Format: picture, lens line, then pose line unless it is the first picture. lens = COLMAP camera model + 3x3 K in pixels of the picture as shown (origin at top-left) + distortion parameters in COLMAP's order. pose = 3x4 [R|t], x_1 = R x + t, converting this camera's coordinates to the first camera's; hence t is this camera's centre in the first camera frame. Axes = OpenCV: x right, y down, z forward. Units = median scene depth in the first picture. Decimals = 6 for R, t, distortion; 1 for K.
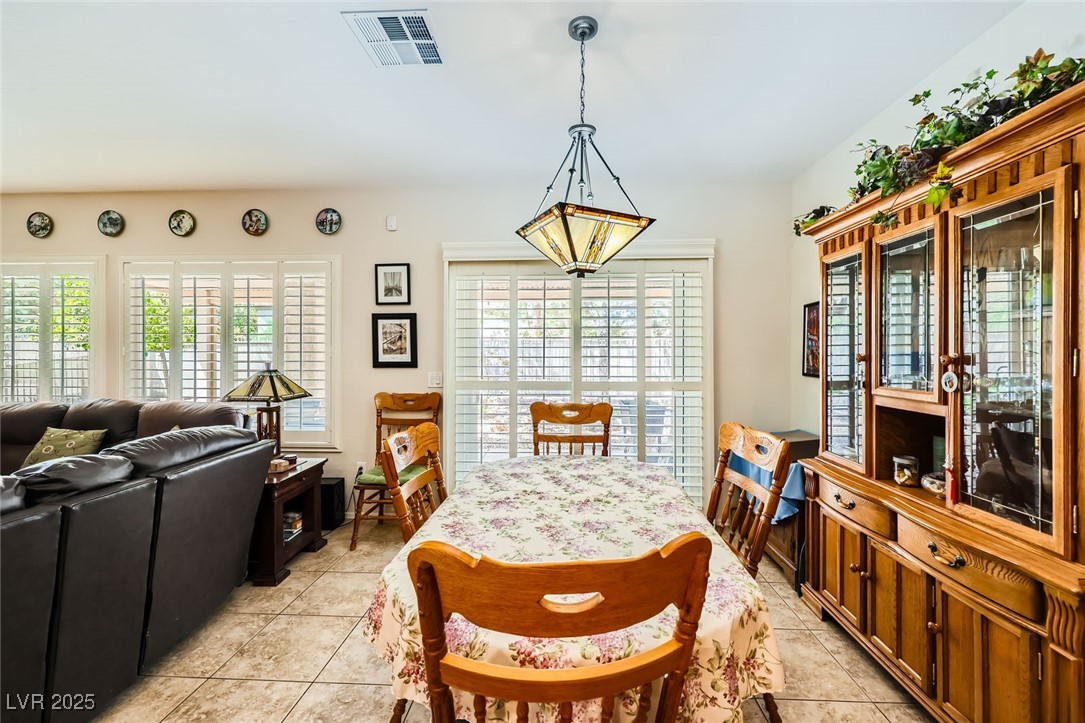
lens RADIAL K [[443.2, 0, 540.6], [0, 443.2, 348.4], [0, 0, 1]] dist [-0.000001, 0.000489]
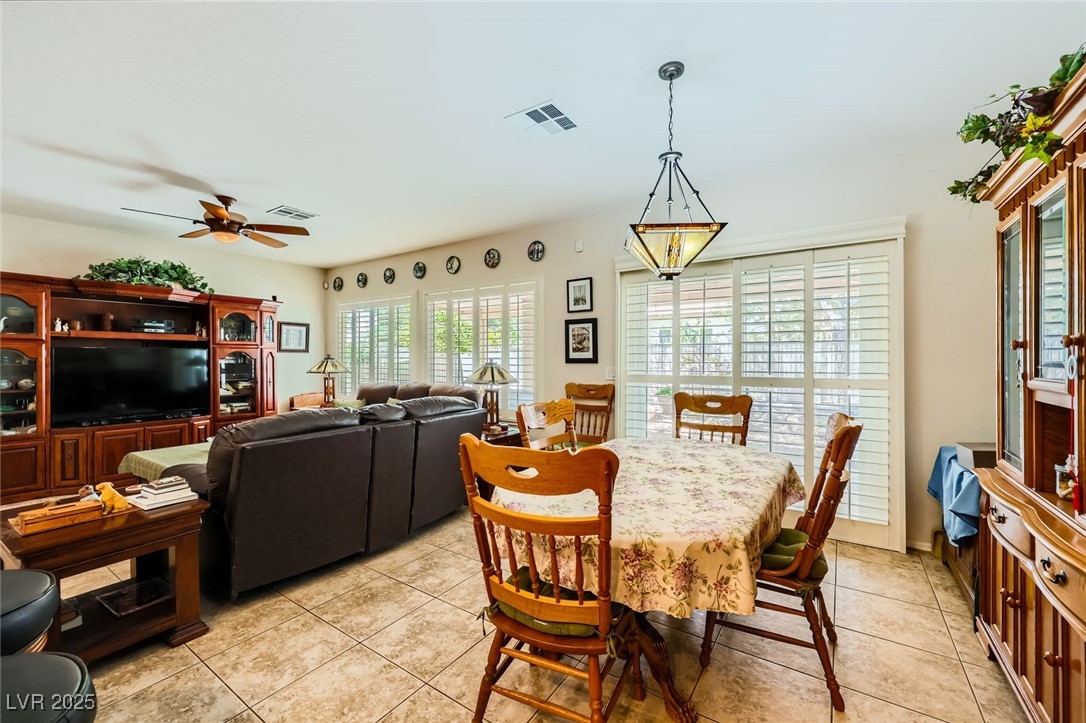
lens RADIAL K [[443.6, 0, 541.1], [0, 443.6, 348.4], [0, 0, 1]] dist [-0.000001, 0.000489]
pose [[0.849546, -0.013380, -0.527345, 0.287611], [0.006288, 0.999864, -0.015239, 0.026376], [0.527477, 0.009630, 0.849515, -0.129368]]
